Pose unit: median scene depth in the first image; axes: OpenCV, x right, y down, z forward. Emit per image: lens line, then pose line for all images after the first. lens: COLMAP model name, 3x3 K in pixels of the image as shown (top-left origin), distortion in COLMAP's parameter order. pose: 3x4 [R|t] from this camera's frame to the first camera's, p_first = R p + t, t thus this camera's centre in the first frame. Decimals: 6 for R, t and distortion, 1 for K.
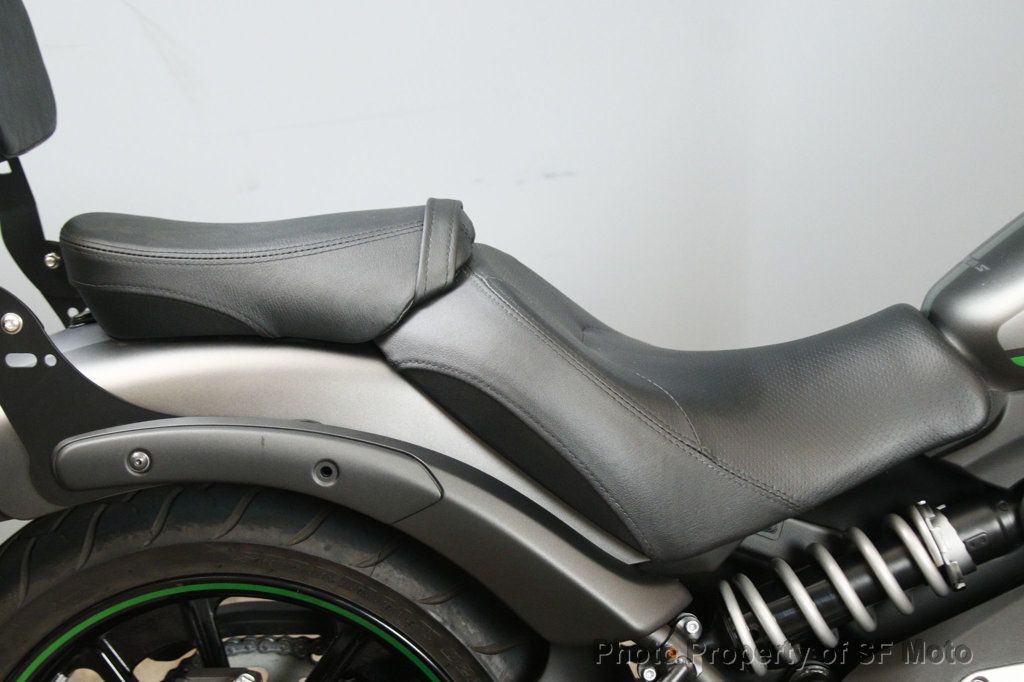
lens RADIAL K [[1862.1, 0, 512.0], [0, 1862.1, 341.0], [0, 0, 1]] dist [-0.048070, 0.154142]
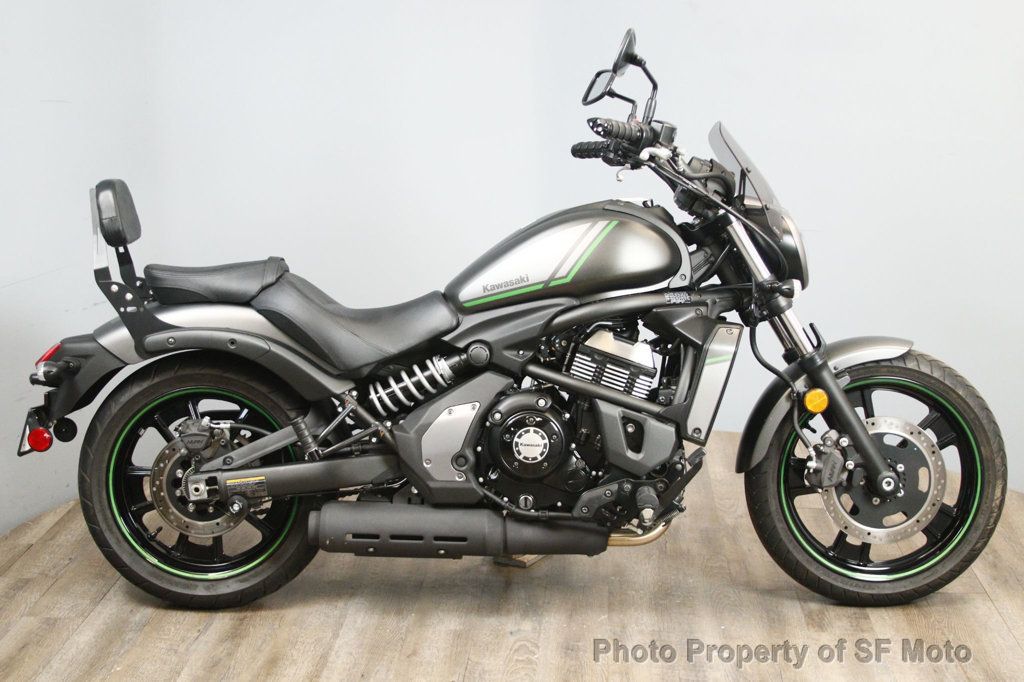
lens RADIAL K [[1716.6, 0, 512.0], [0, 1716.6, 341.0], [0, 0, 1]] dist [-0.069387, 0.060073]
pose [[0.999844, -0.016769, 0.005596, 0.327580], [0.017169, 0.996545, -0.081262, 0.289754], [-0.004214, 0.081345, 0.996677, -1.718707]]
